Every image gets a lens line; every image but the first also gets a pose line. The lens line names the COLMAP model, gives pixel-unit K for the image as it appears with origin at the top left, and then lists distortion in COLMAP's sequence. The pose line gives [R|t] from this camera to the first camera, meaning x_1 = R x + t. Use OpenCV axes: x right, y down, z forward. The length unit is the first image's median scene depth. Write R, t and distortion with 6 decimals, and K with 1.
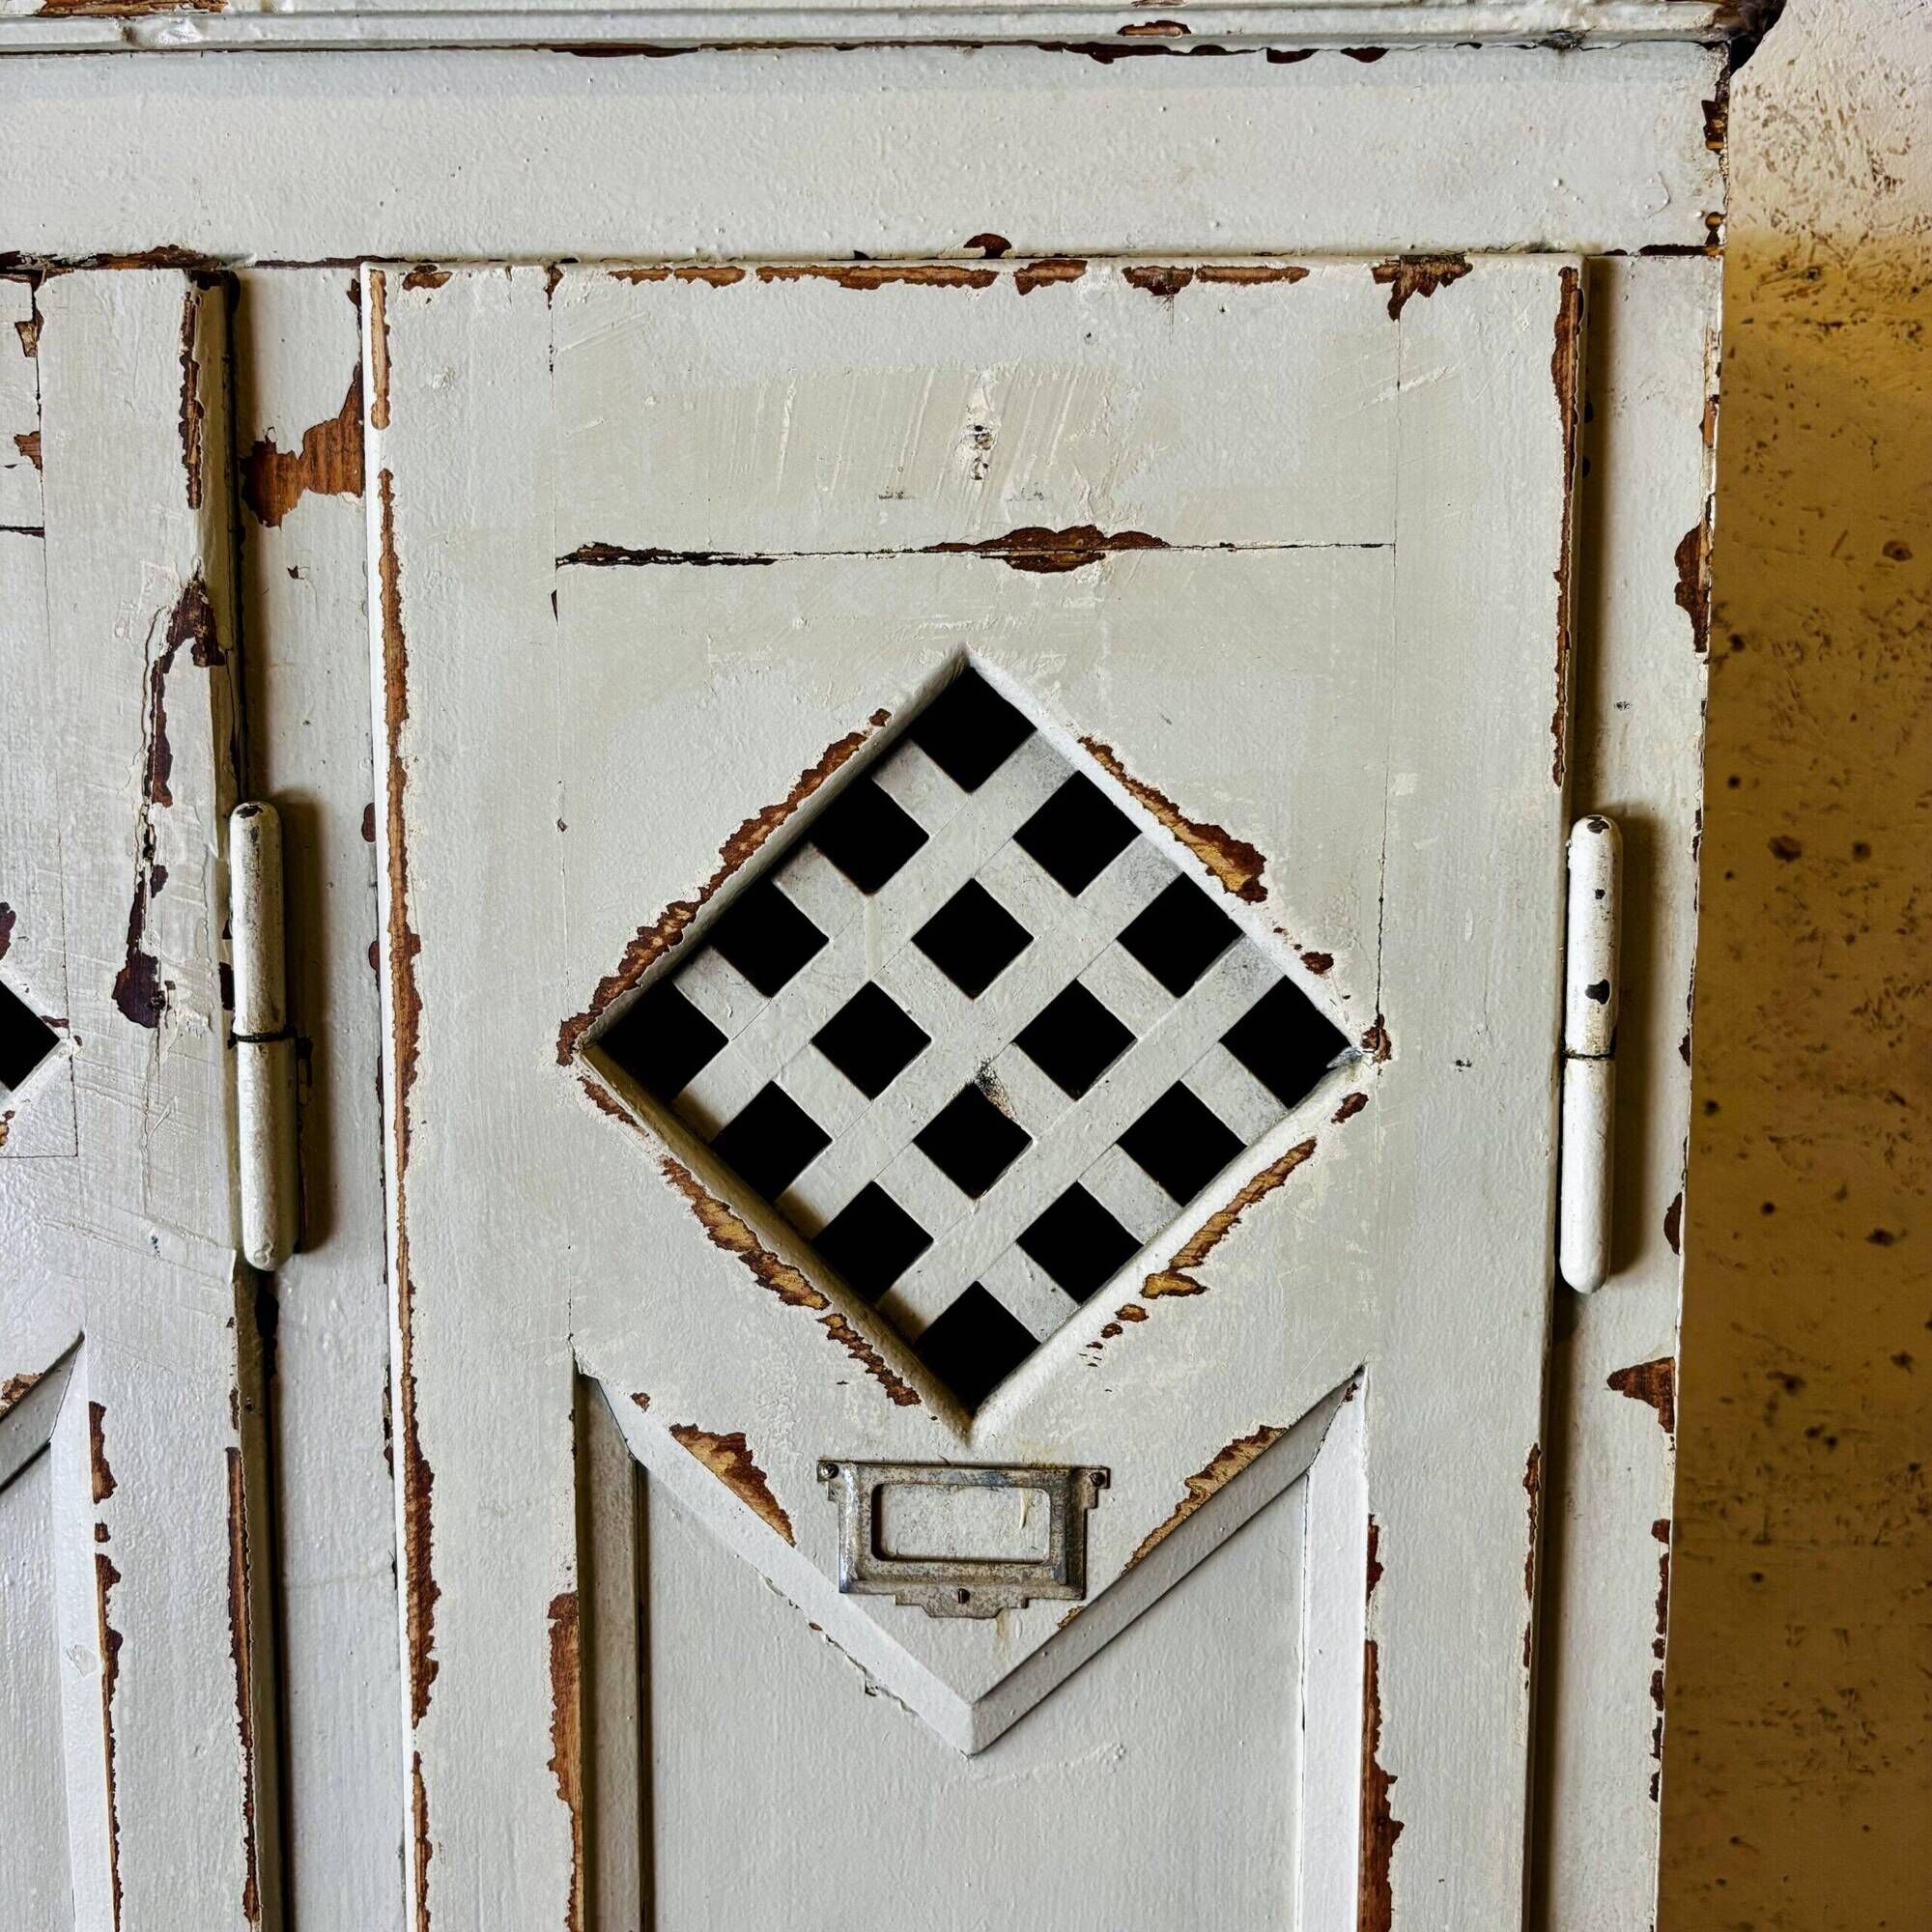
lens RADIAL K [[2077.3, 0, 961.5], [0, 2077.3, 990.4], [0, 0, 1]] dist [0.026304, -0.007063]
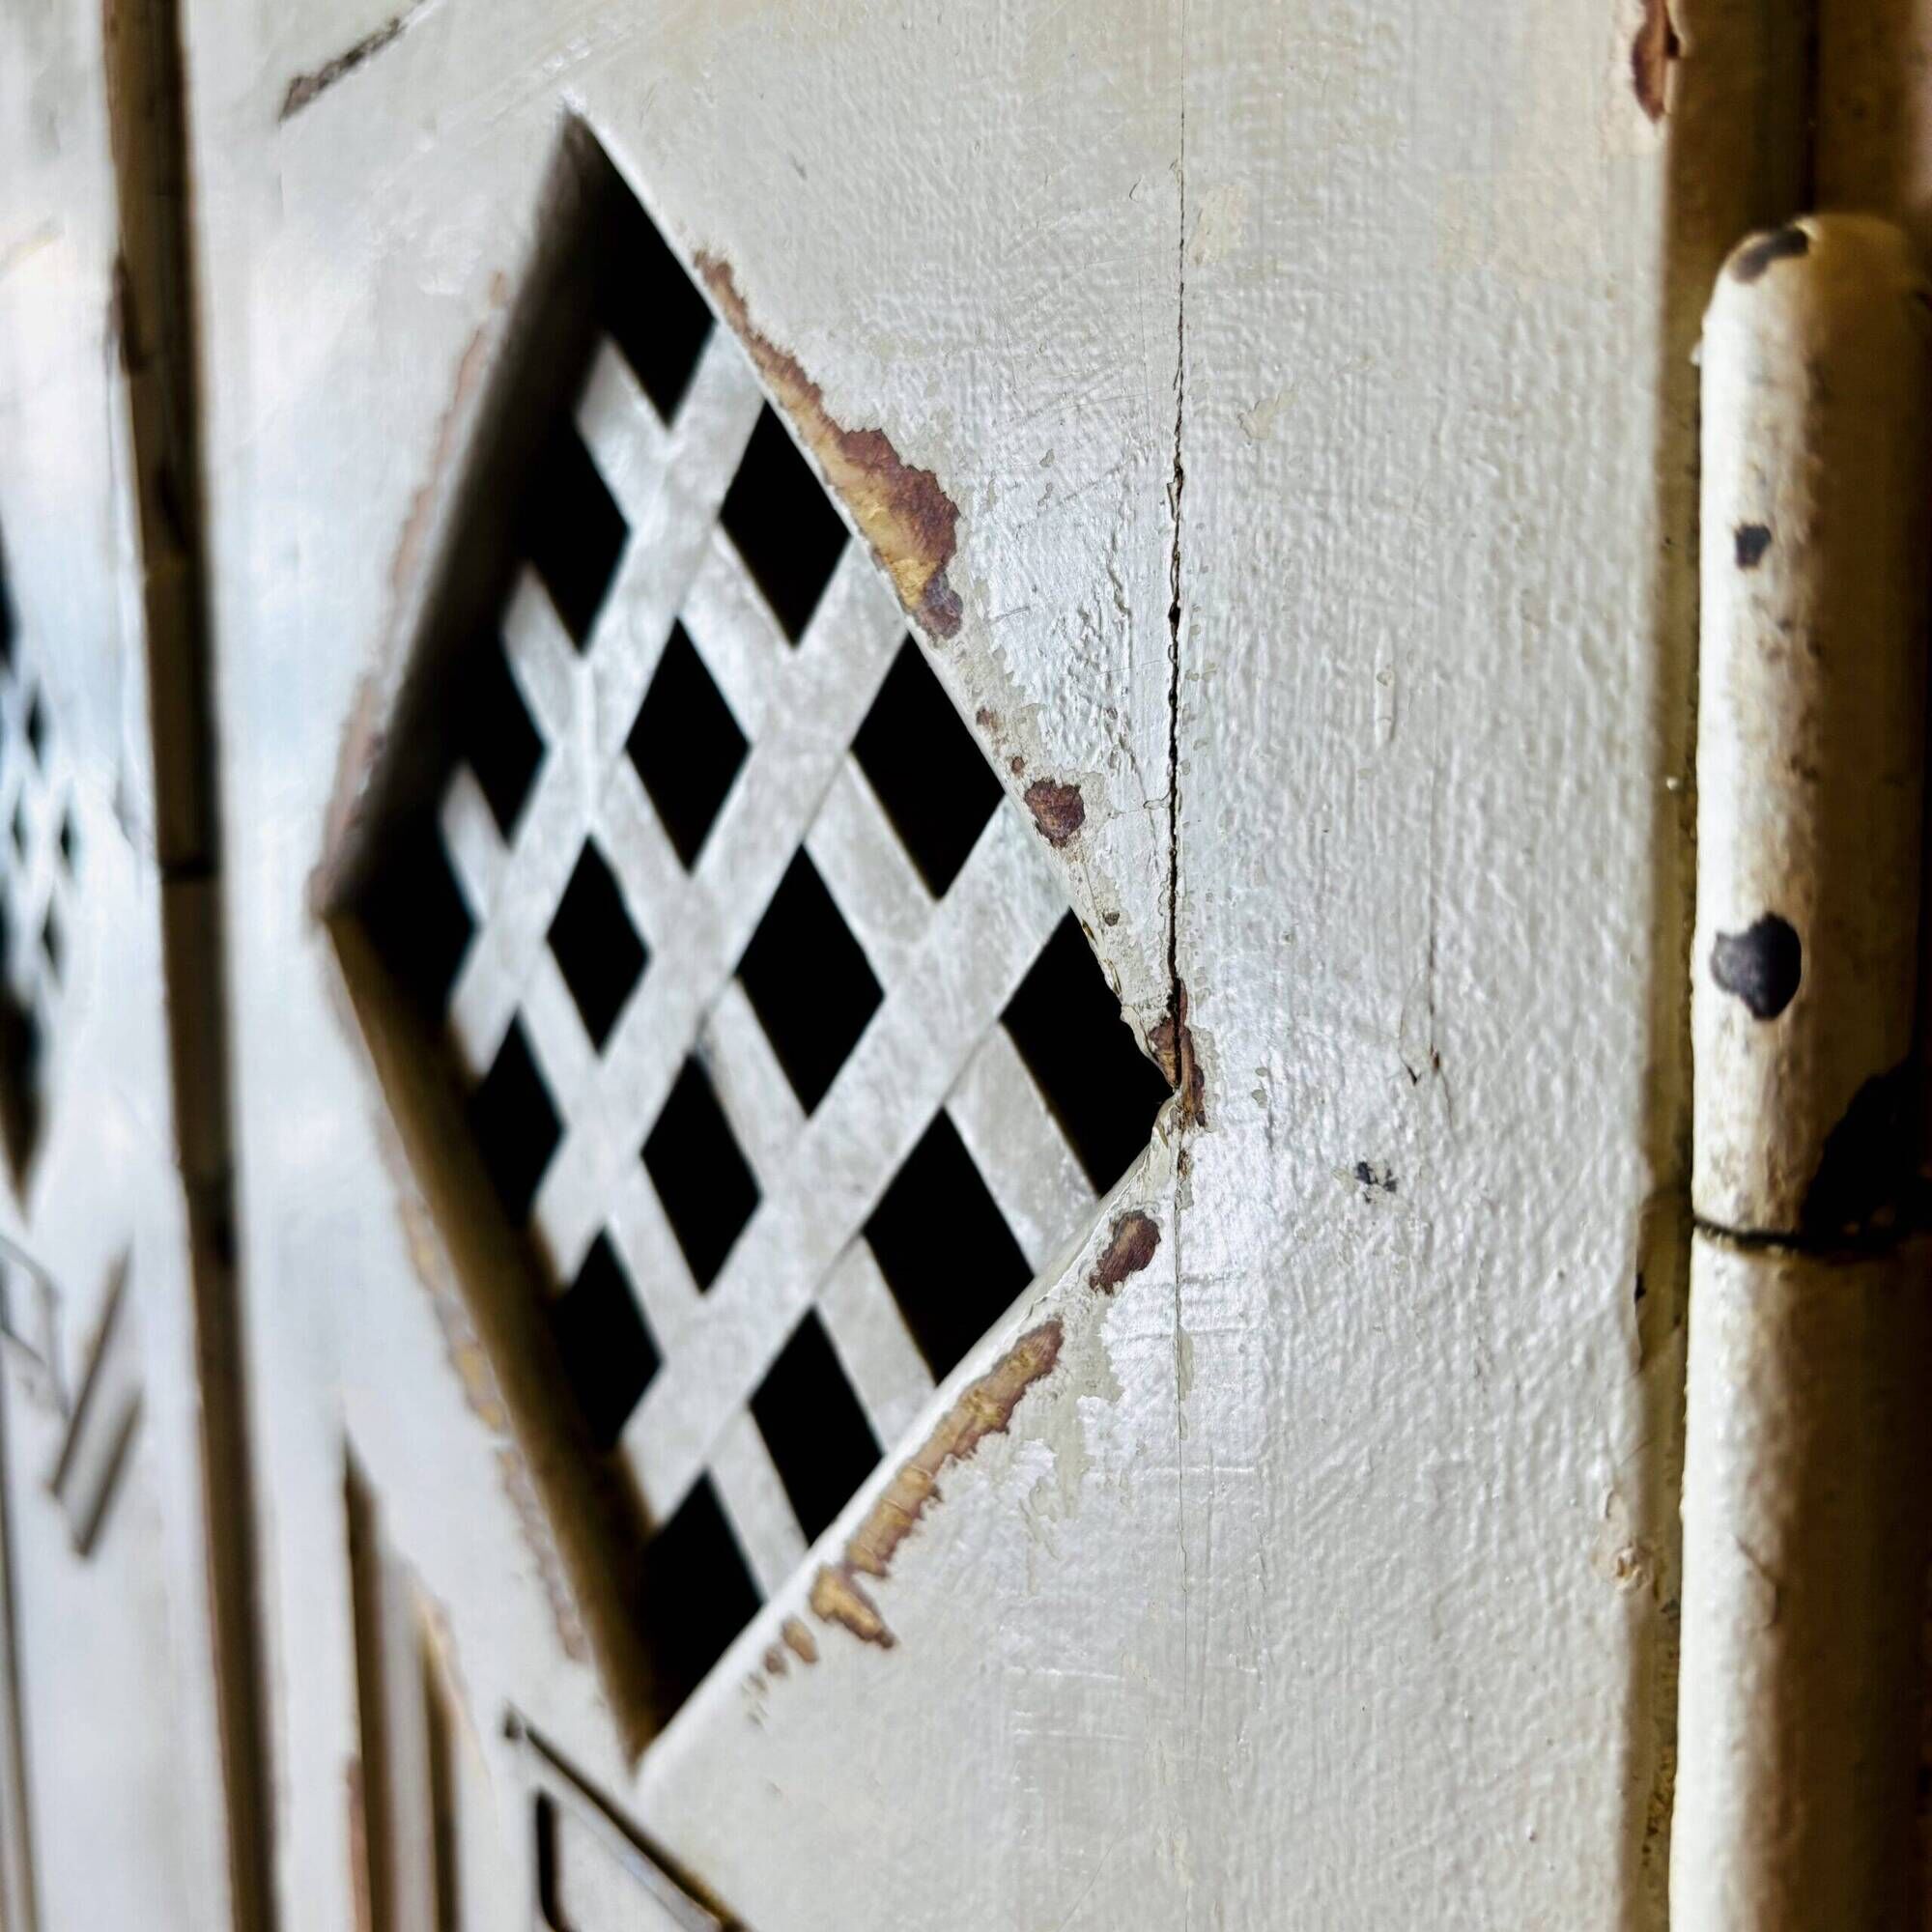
lens RADIAL K [[2028.3, 0, 963.0], [0, 2028.3, 938.5], [0, 0, 1]] dist [0.097099, -0.364279]
pose [[0.639481, 0.079457, -0.764690, 0.415867], [-0.072764, 0.996435, 0.042688, -0.005865], [0.765356, 0.028344, 0.642983, 0.769513]]
